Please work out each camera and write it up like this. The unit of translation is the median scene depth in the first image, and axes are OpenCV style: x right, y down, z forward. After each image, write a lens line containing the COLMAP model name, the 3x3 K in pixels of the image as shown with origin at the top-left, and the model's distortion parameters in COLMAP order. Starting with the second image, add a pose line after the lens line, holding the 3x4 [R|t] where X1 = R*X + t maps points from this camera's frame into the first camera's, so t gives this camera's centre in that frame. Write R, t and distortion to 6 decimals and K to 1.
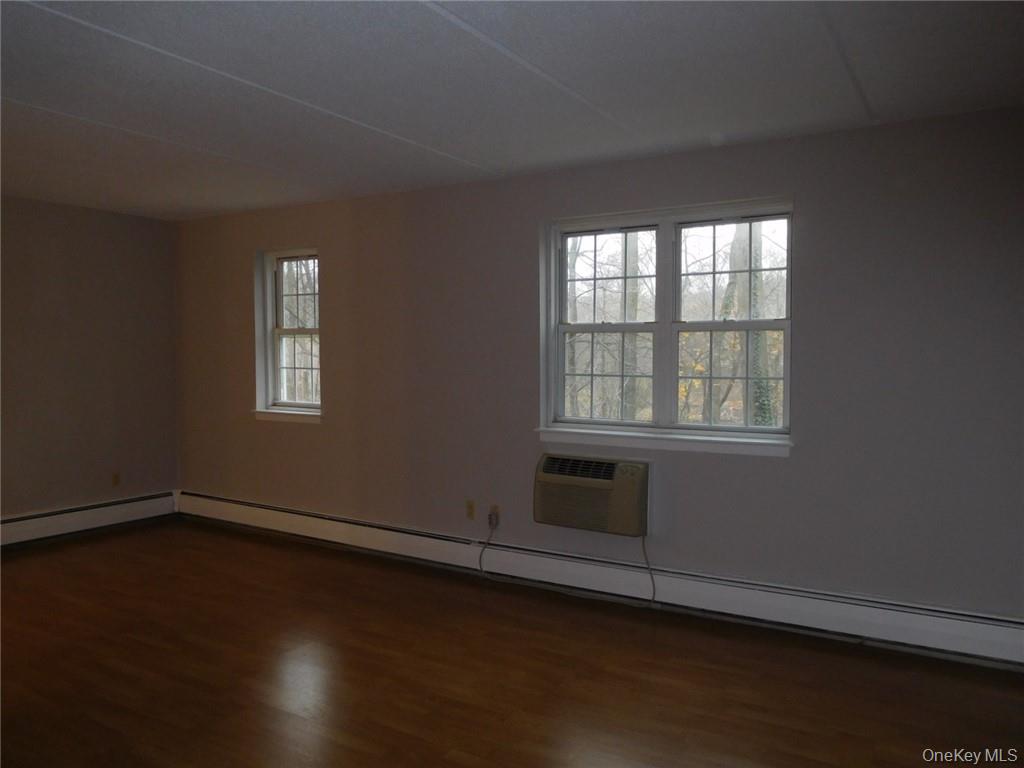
lens RADIAL K [[799.7, 0, 530.6], [0, 799.7, 383.5], [0, 0, 1]] dist [-0.003641, -0.000865]
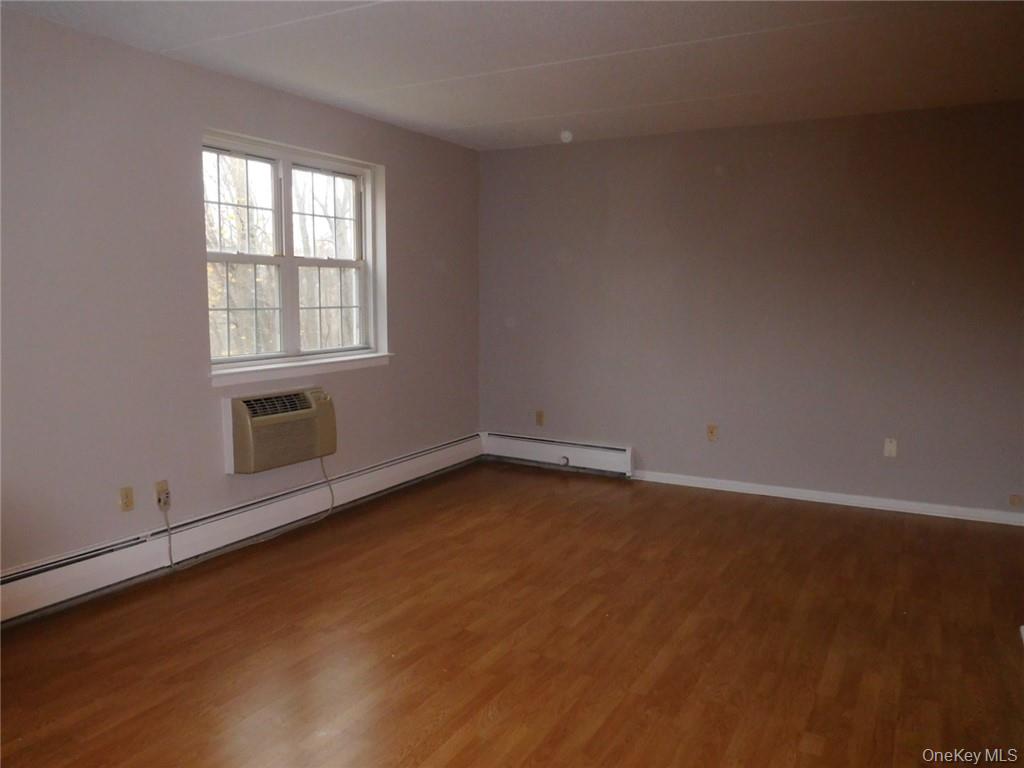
lens RADIAL K [[767.1, 0, 512.0], [0, 767.1, 384.0], [0, 0, 1]] dist [-0.007978, -0.005663]
pose [[-0.043650, -0.115001, 0.992406, -0.867300], [0.044709, 0.992133, 0.116935, -0.014670], [-0.998046, 0.049473, -0.038165, 0.749774]]
